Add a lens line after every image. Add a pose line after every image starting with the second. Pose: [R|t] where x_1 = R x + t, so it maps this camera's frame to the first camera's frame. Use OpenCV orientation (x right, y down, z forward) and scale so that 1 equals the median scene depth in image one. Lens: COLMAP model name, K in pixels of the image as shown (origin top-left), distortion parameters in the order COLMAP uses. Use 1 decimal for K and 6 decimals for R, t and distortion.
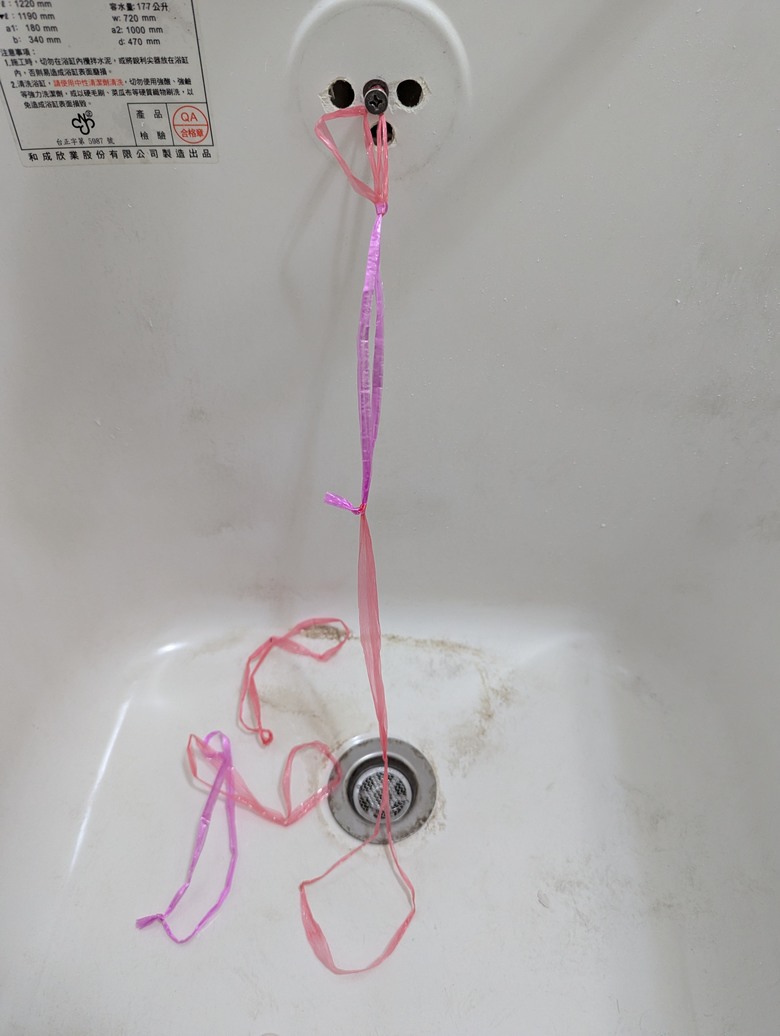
lens RADIAL K [[729.9, 0, 389.9], [0, 729.9, 512.7], [0, 0, 1]] dist [0.010116, -0.012240]
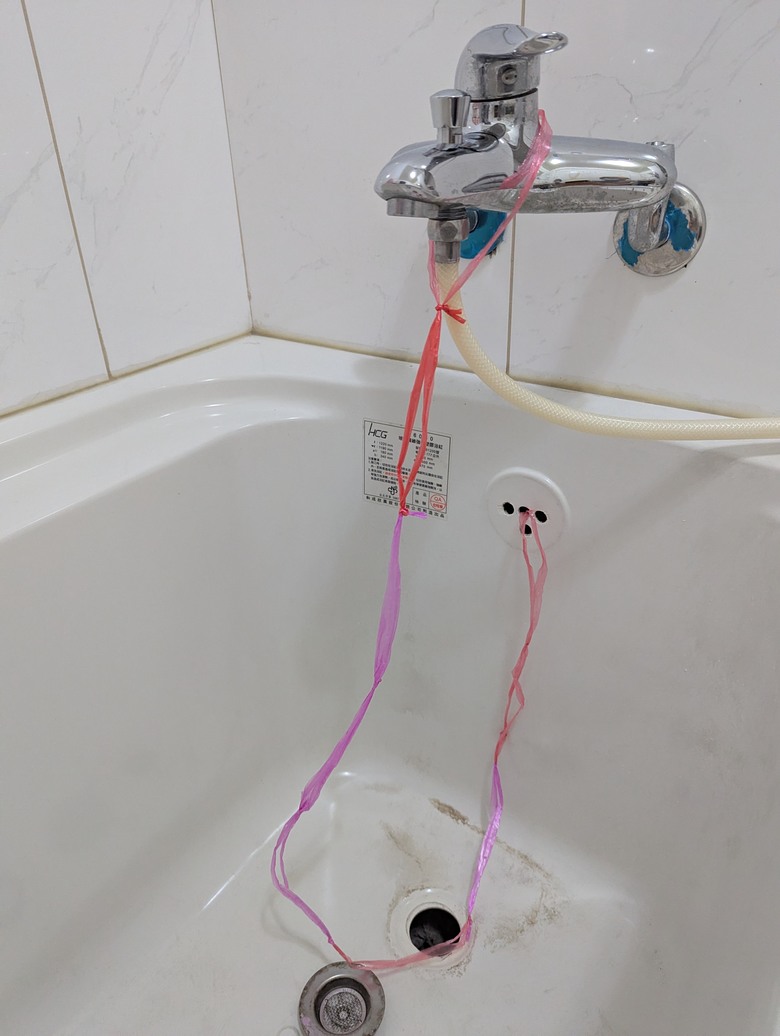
lens RADIAL K [[729.9, 0, 386.9], [0, 729.9, 517.9], [0, 0, 1]] dist [0.010116, -0.012240]
pose [[0.849295, 0.241973, -0.469198, 0.559314], [-0.371246, 0.905635, -0.204942, -0.024439], [0.375331, 0.348244, 0.858983, -0.765161]]
